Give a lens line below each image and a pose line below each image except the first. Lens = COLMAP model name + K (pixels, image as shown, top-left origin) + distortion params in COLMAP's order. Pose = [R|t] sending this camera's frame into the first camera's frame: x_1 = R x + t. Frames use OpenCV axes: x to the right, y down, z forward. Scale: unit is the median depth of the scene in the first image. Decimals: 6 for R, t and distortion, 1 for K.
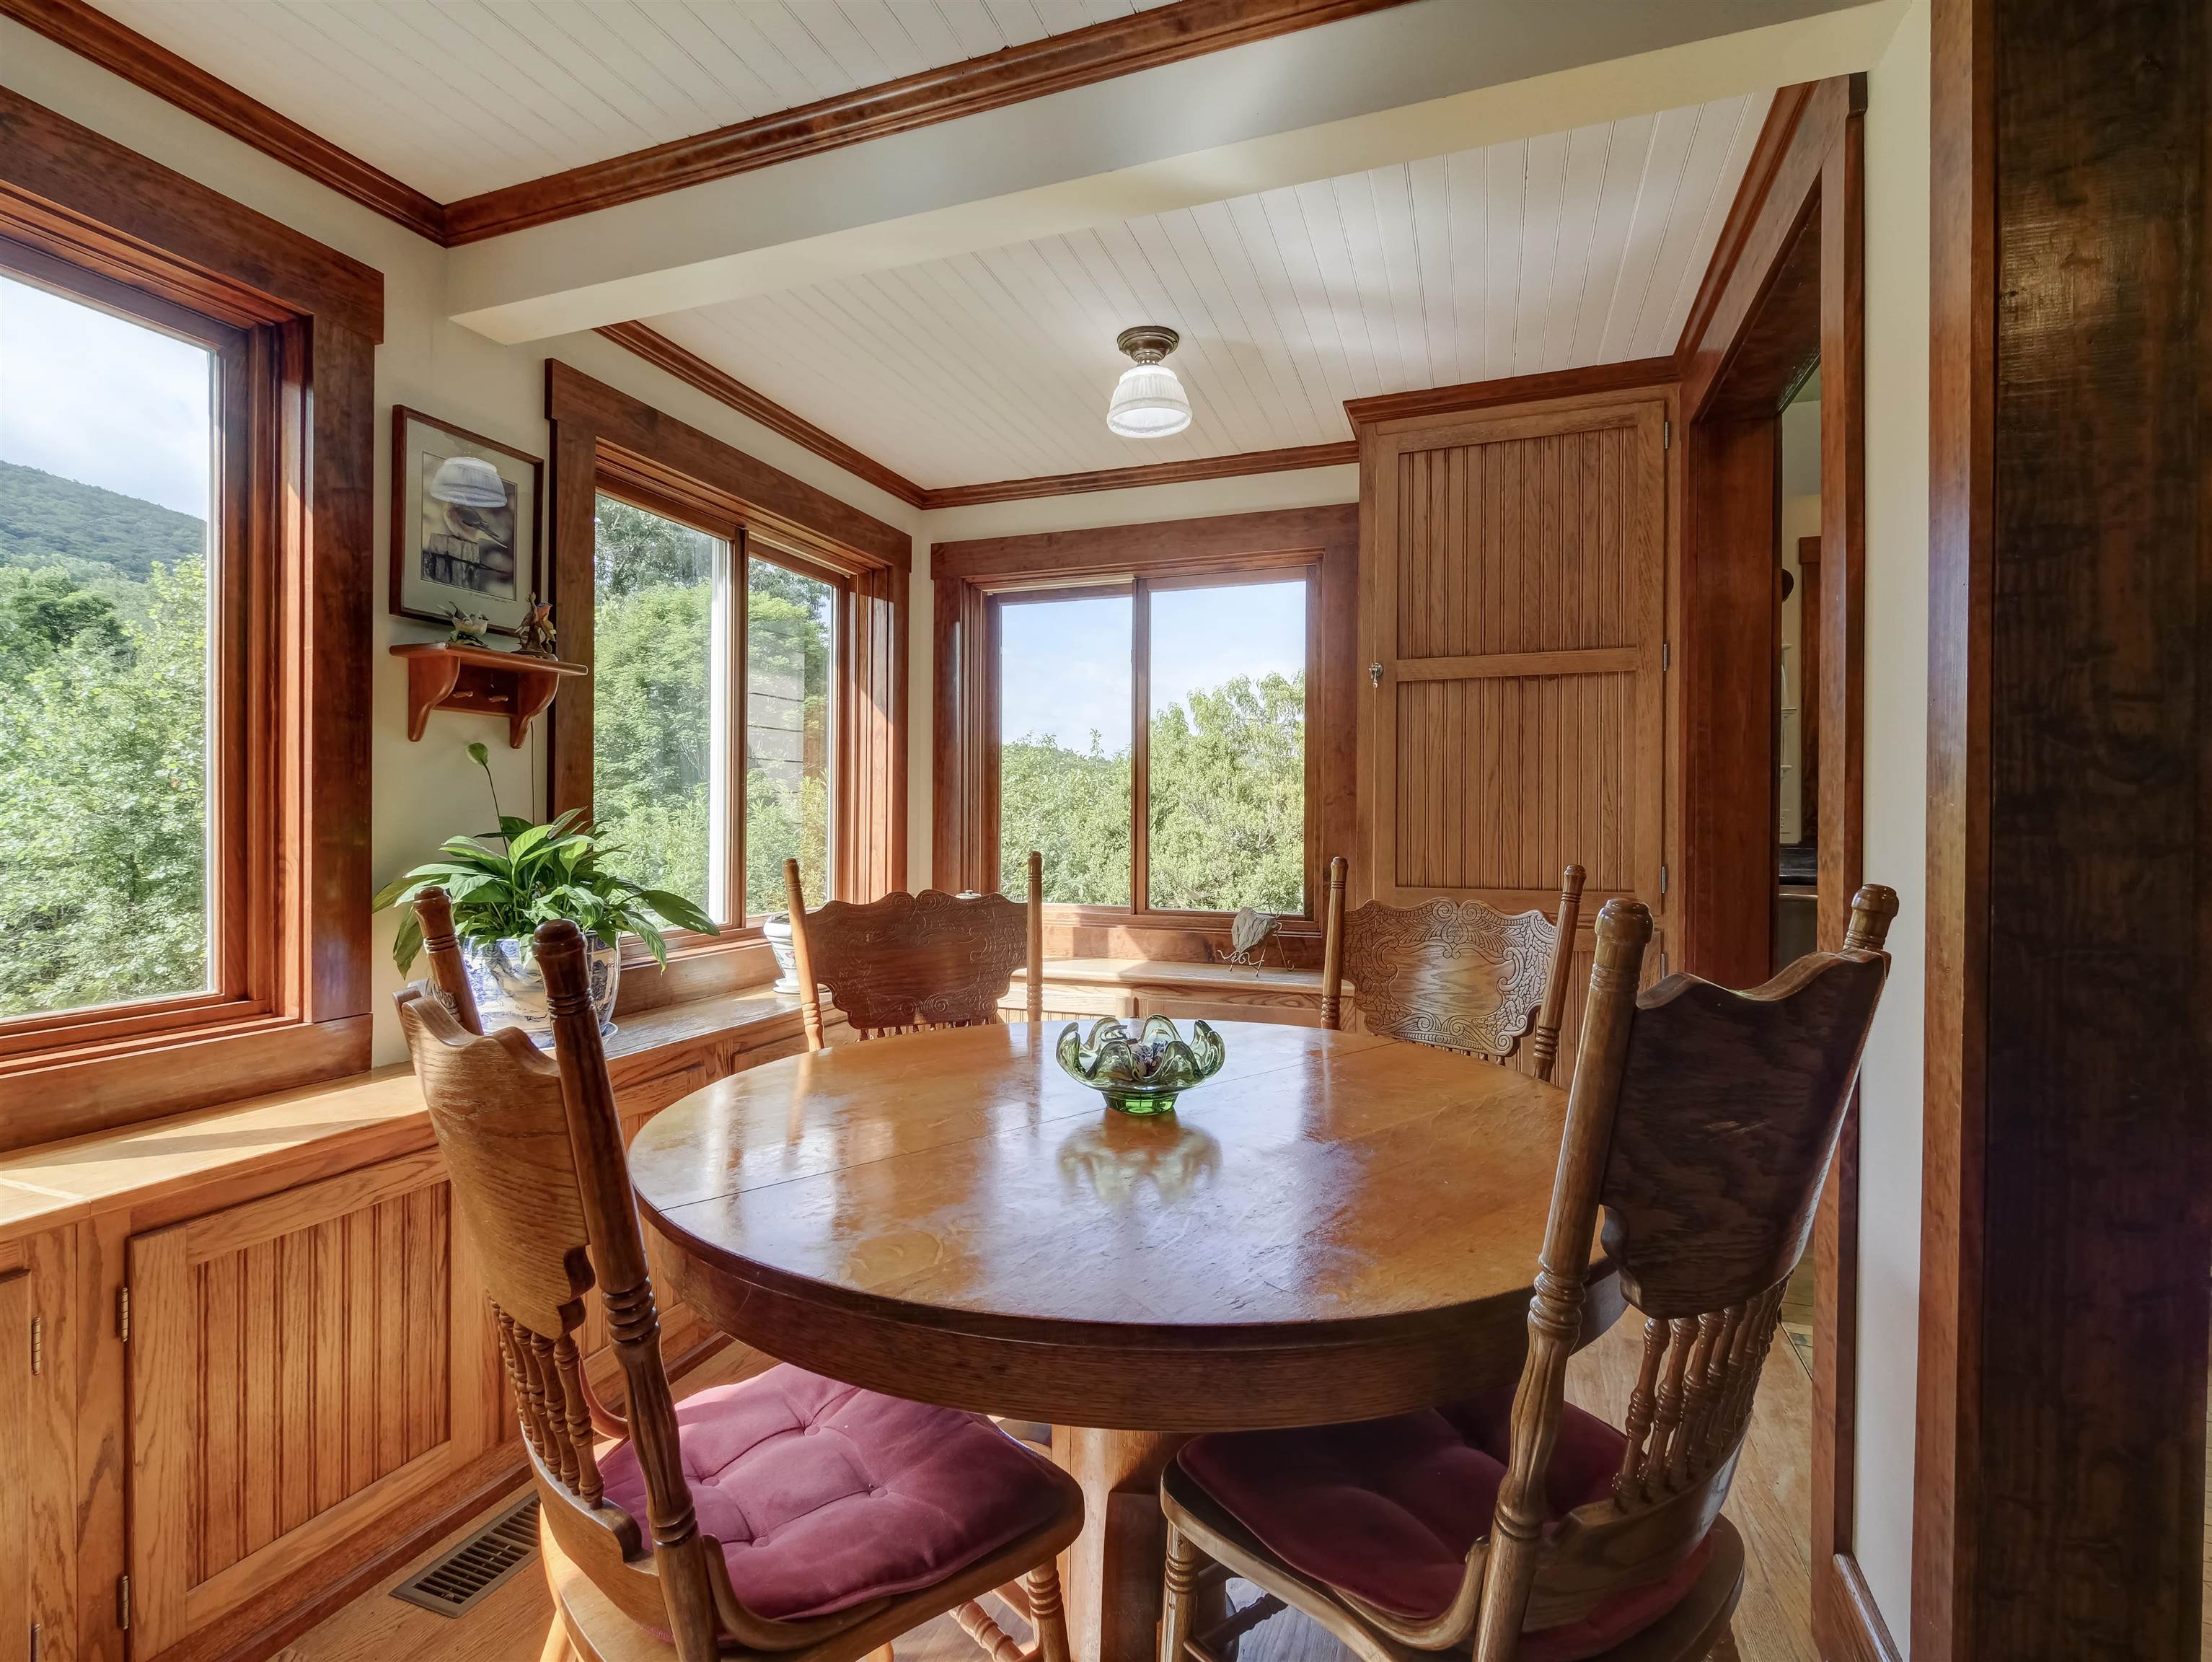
lens RADIAL K [[1026.1, 0, 1106.0], [0, 1026.1, 831.0], [0, 0, 1]] dist [-0.001534, -0.000339]
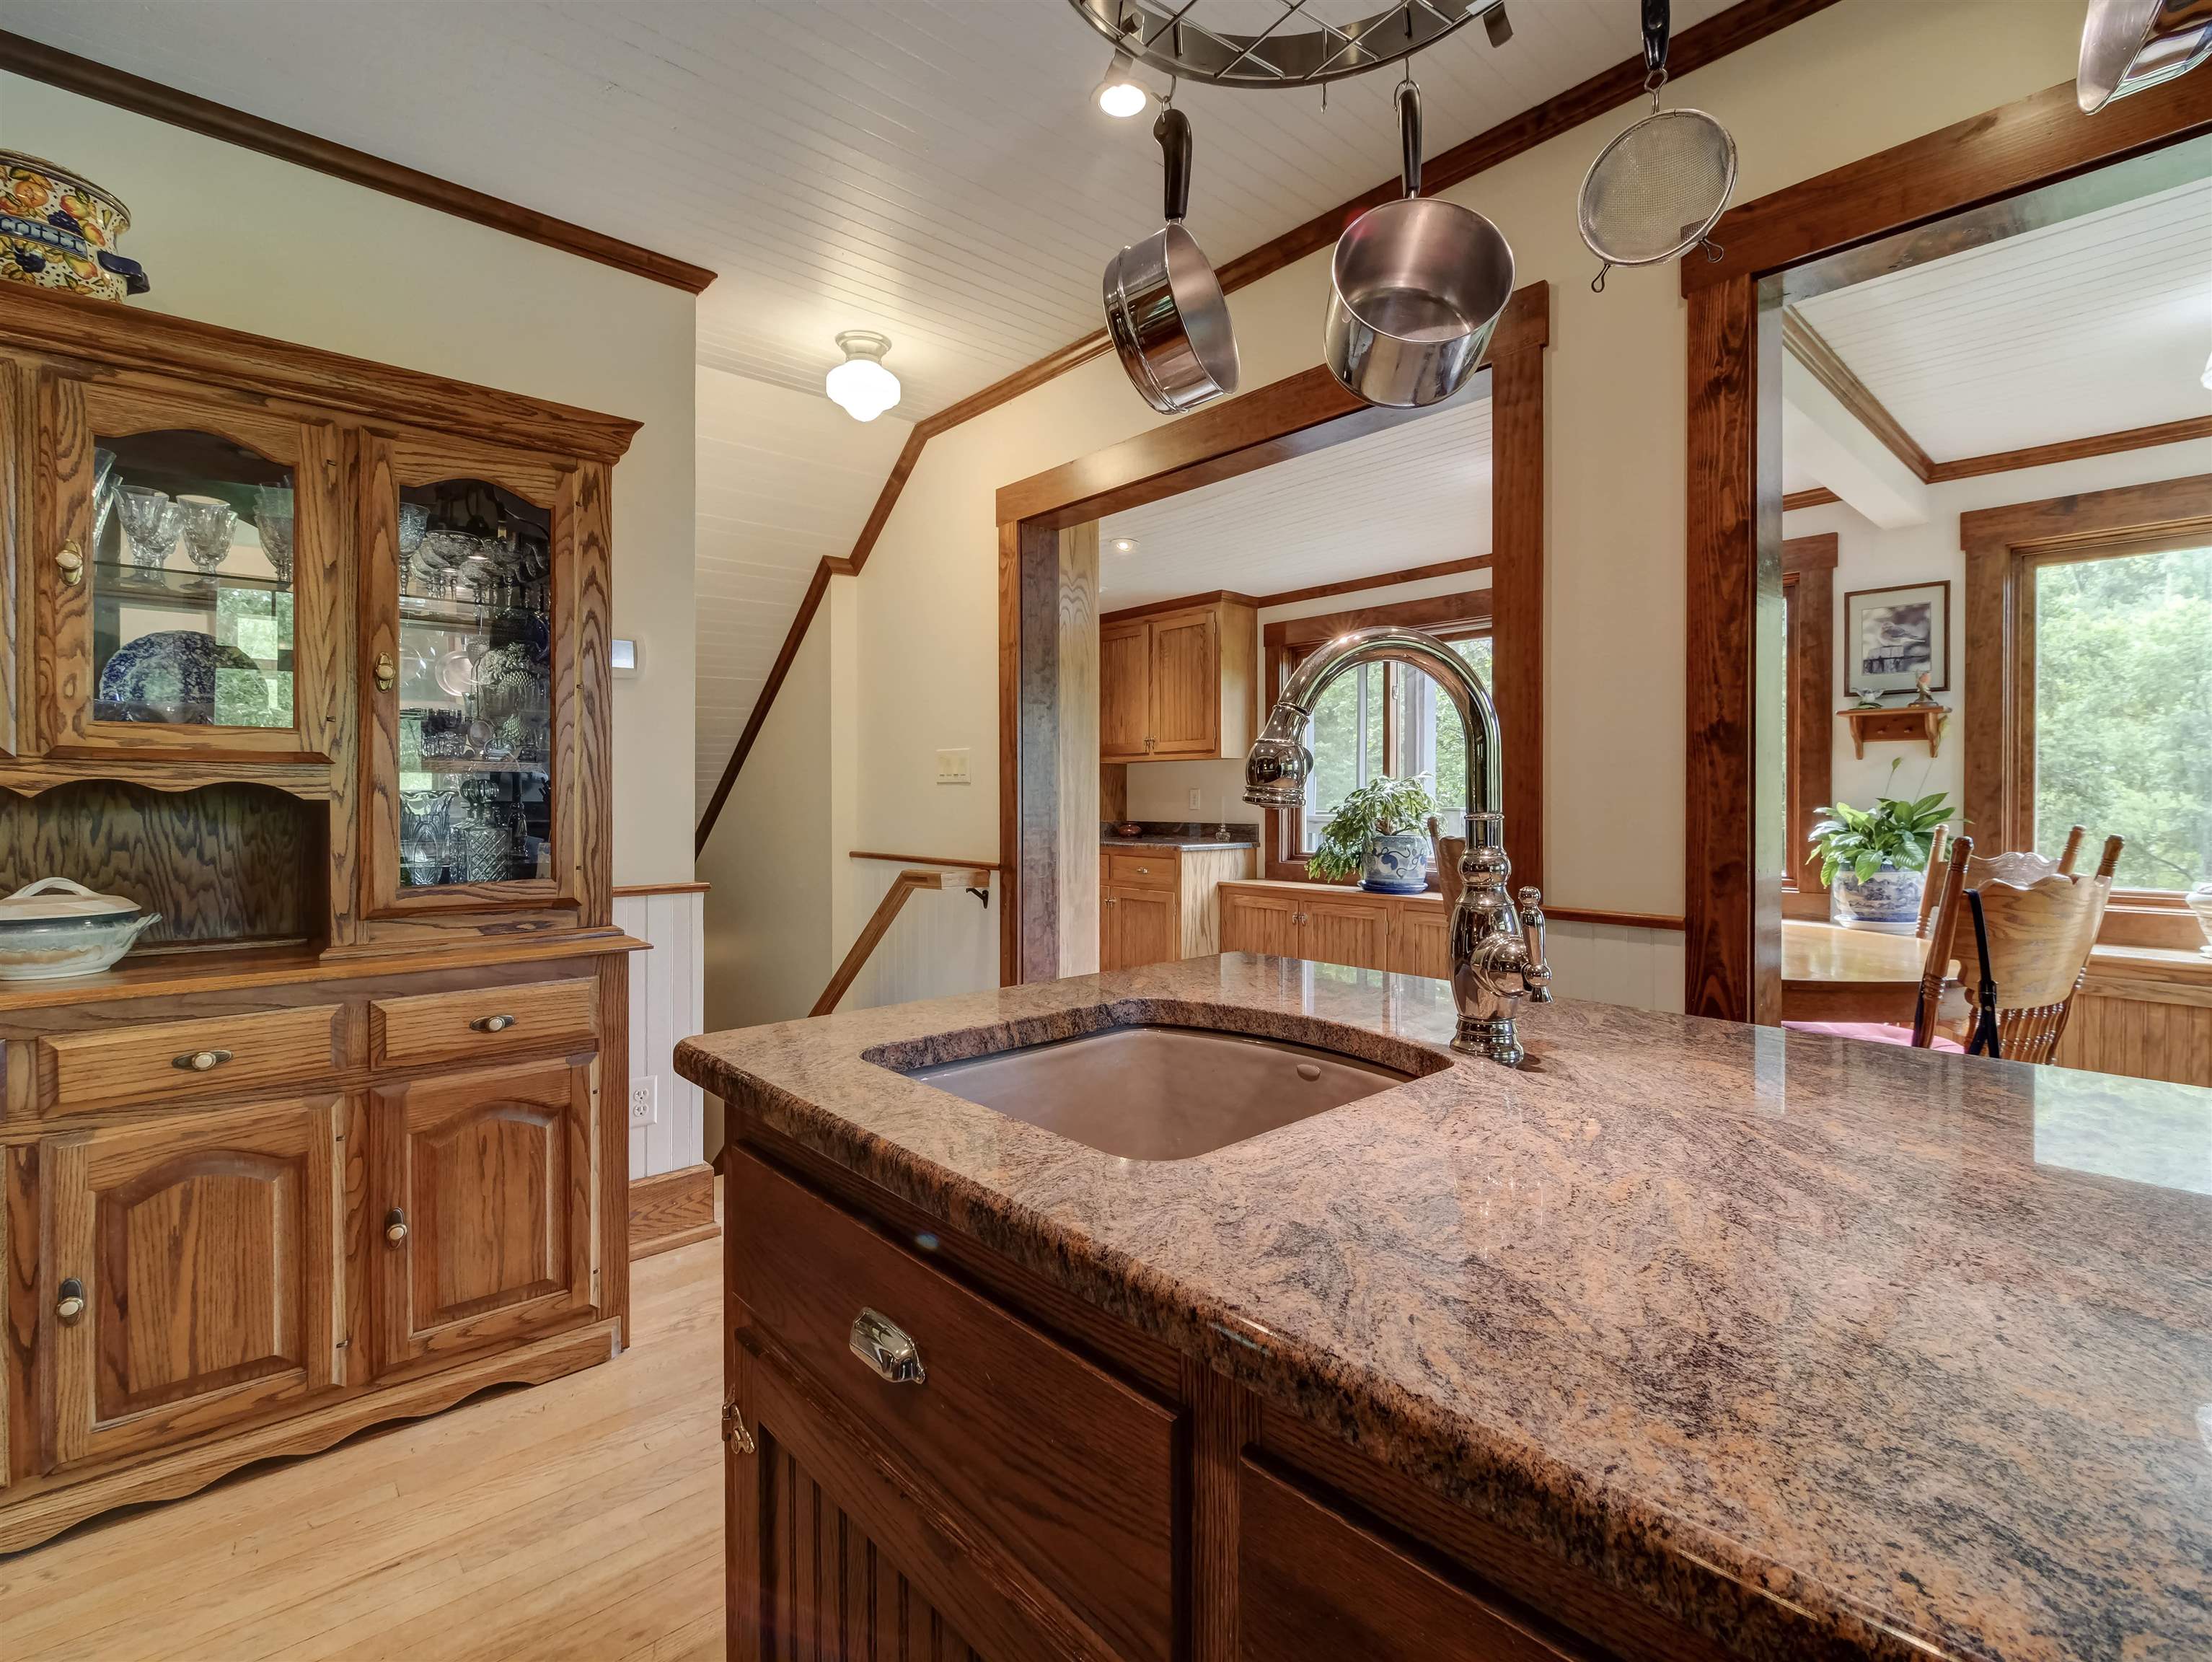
lens RADIAL K [[1026.1, 0, 1106.0], [0, 1026.1, 831.0], [0, 0, 1]] dist [-0.001534, -0.000339]
pose [[-0.463516, 0.015376, -0.885955, 1.652026], [-0.012414, 0.999639, 0.023844, 0.017594], [0.886002, 0.022050, -0.463157, 0.619602]]
